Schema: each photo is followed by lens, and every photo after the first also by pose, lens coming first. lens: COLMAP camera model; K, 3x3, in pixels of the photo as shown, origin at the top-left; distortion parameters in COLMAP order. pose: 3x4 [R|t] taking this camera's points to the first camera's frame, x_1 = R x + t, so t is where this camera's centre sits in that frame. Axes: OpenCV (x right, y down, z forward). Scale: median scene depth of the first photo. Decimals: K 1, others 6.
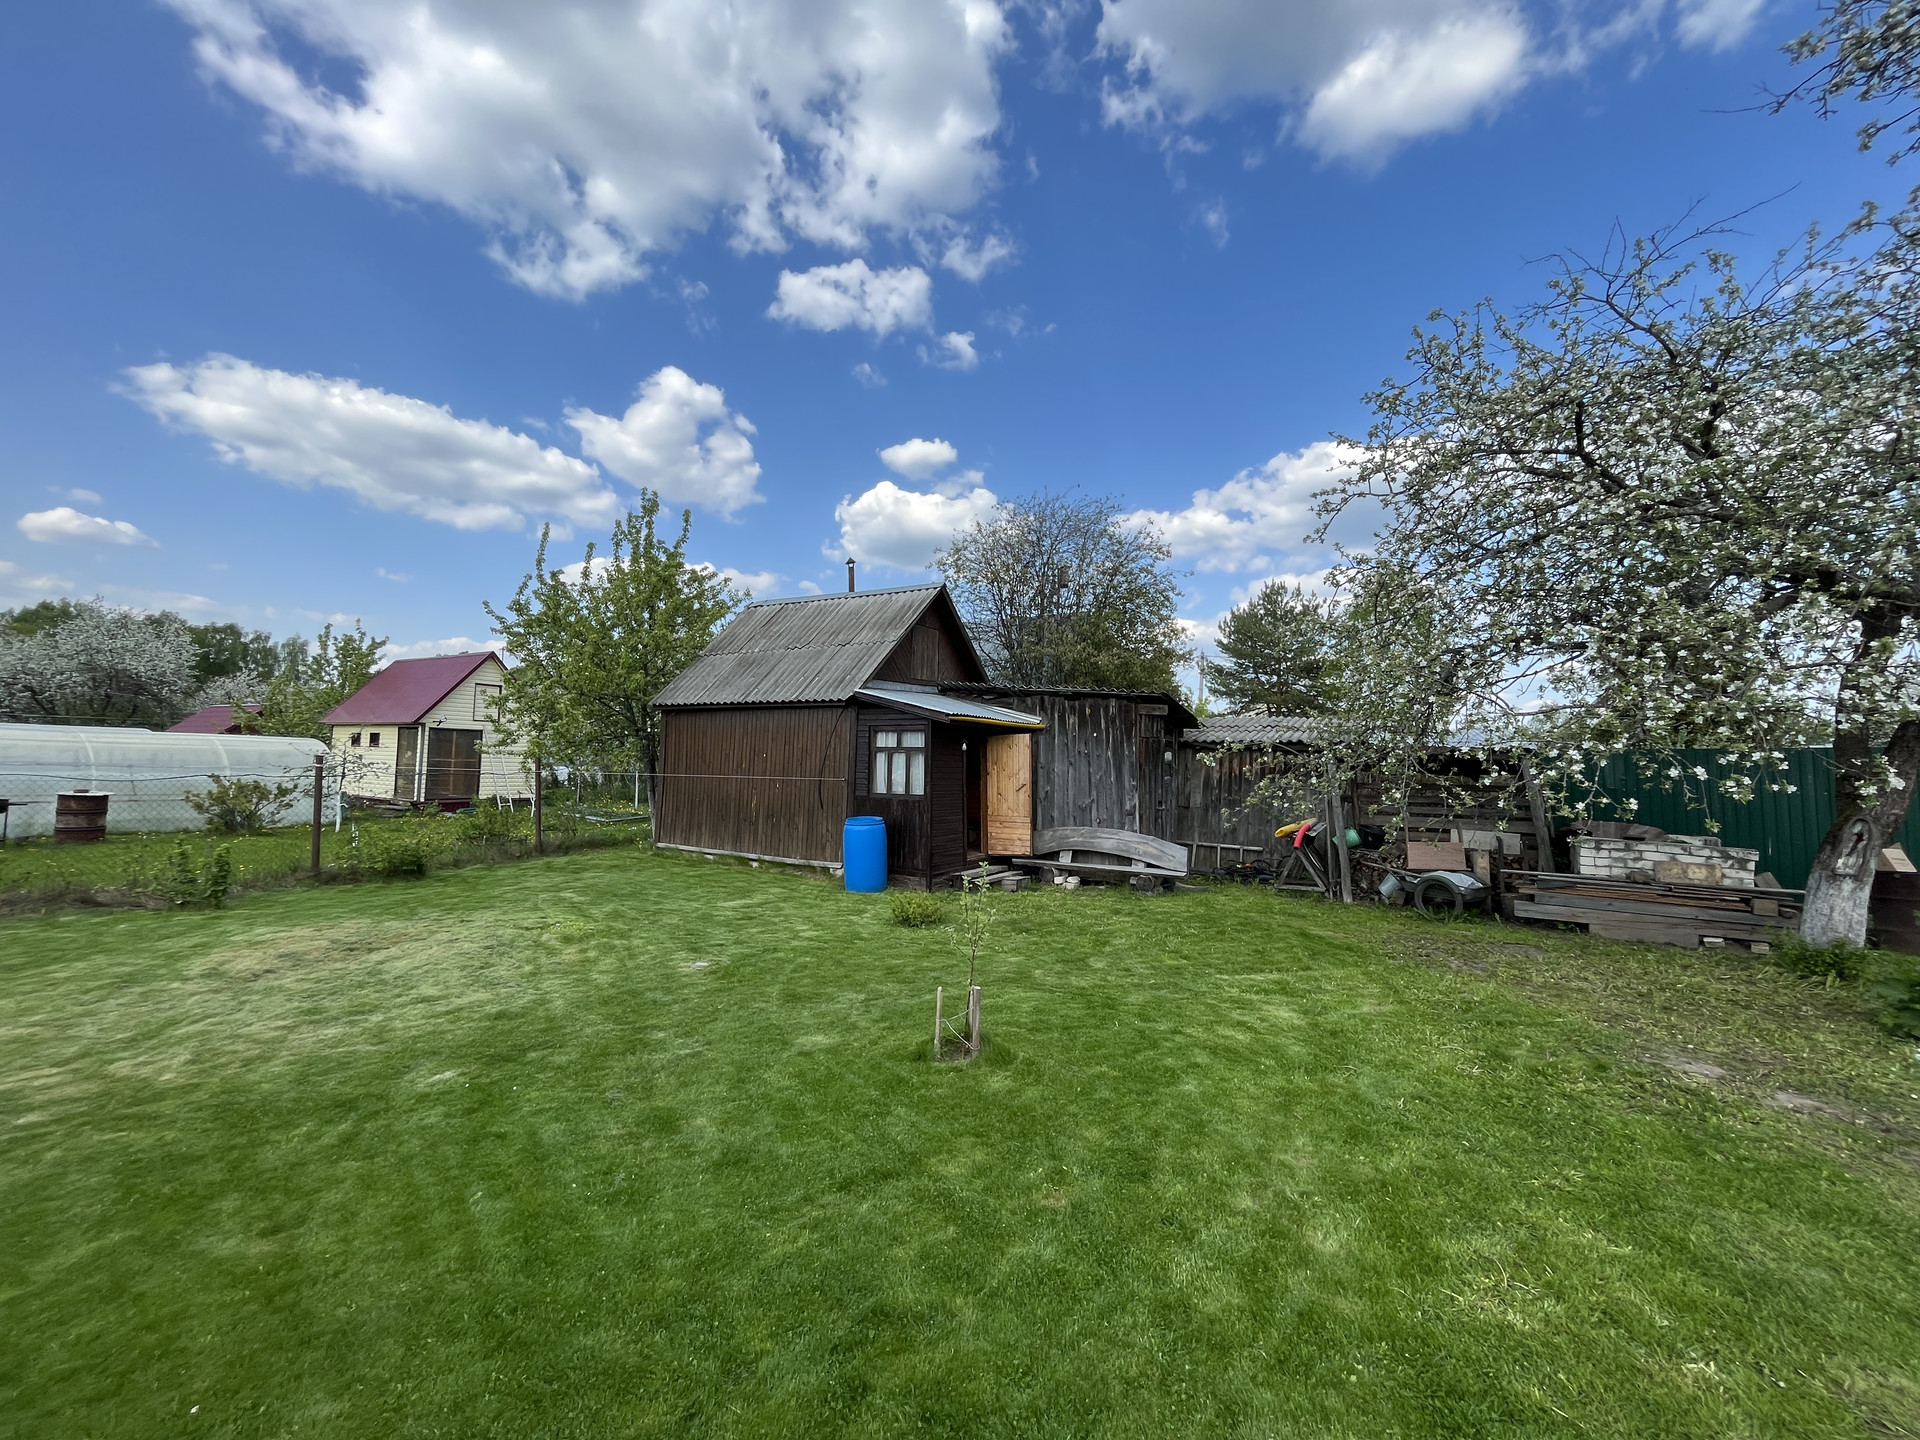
lens RADIAL K [[774.6, 0, 964.8], [0, 774.6, 724.8], [0, 0, 1]] dist [-0.003050, 0.000198]
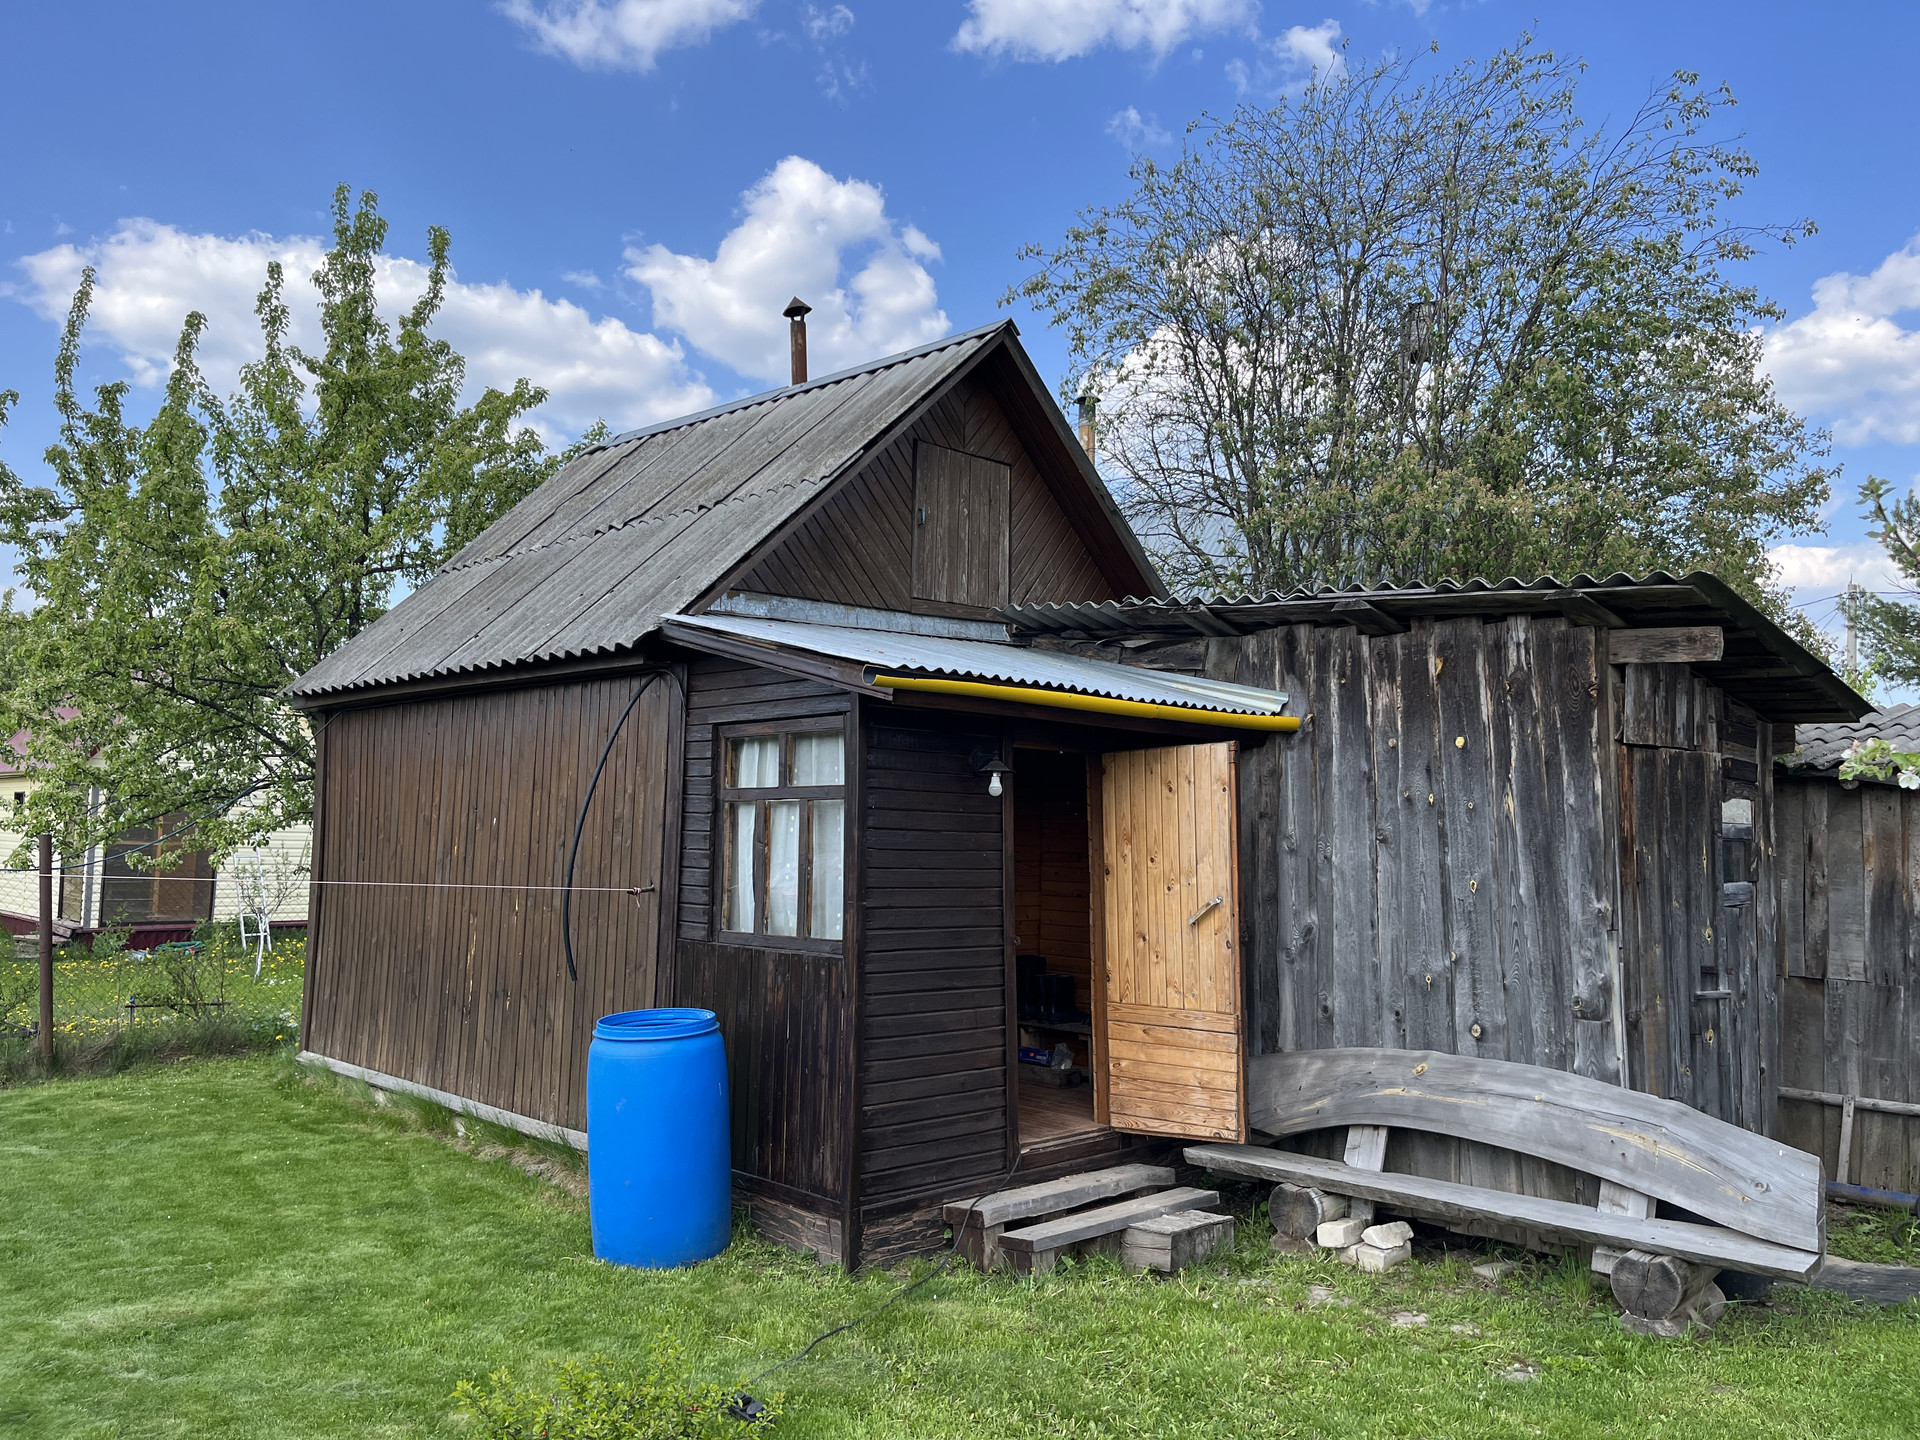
lens RADIAL K [[1457.2, 0, 953.6], [0, 1457.2, 723.5], [0, 0, 1]] dist [0.068590, -0.097048]
pose [[0.968085, -0.025740, -0.249296, 0.122793], [0.016885, 0.999150, -0.037597, 0.024323], [0.250052, 0.032188, 0.967697, 0.407191]]
